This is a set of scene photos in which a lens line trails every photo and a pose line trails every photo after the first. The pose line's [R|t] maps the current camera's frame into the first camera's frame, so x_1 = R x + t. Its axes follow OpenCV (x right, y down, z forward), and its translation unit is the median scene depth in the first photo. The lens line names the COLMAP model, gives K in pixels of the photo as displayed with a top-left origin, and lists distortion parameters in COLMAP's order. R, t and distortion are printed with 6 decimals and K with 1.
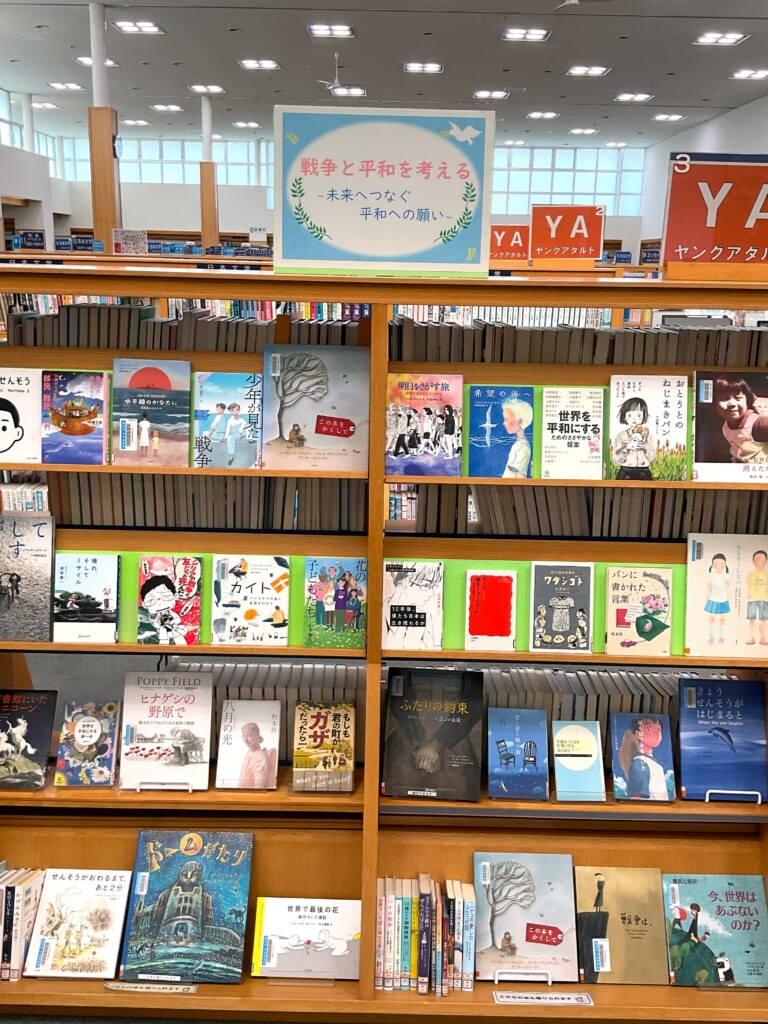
lens RADIAL K [[952.7, 0, 384.0], [0, 952.7, 512.0], [0, 0, 1]] dist [0.128663, -0.231593]
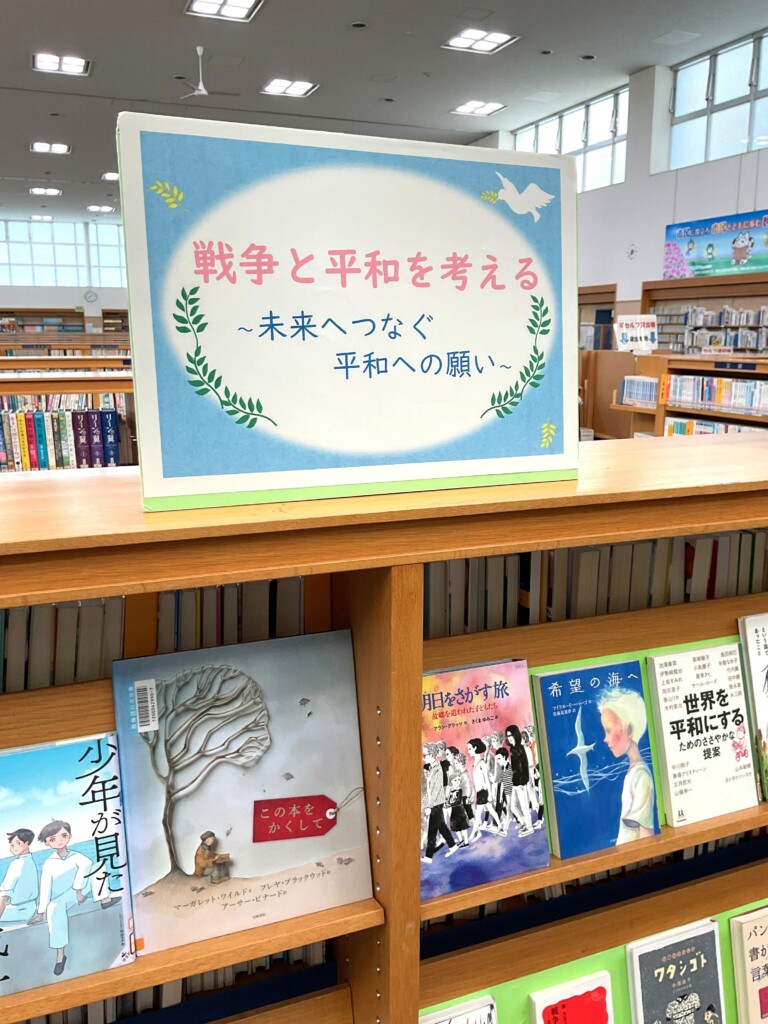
lens RADIAL K [[856.8, 0, 384.0], [0, 856.8, 512.0], [0, 0, 1]] dist [0.085558, -0.158954]
pose [[0.922813, -0.098538, 0.372432, -0.151220], [0.114760, 0.993159, -0.021584, -0.220337], [-0.367758, 0.062658, 0.927808, 0.596096]]
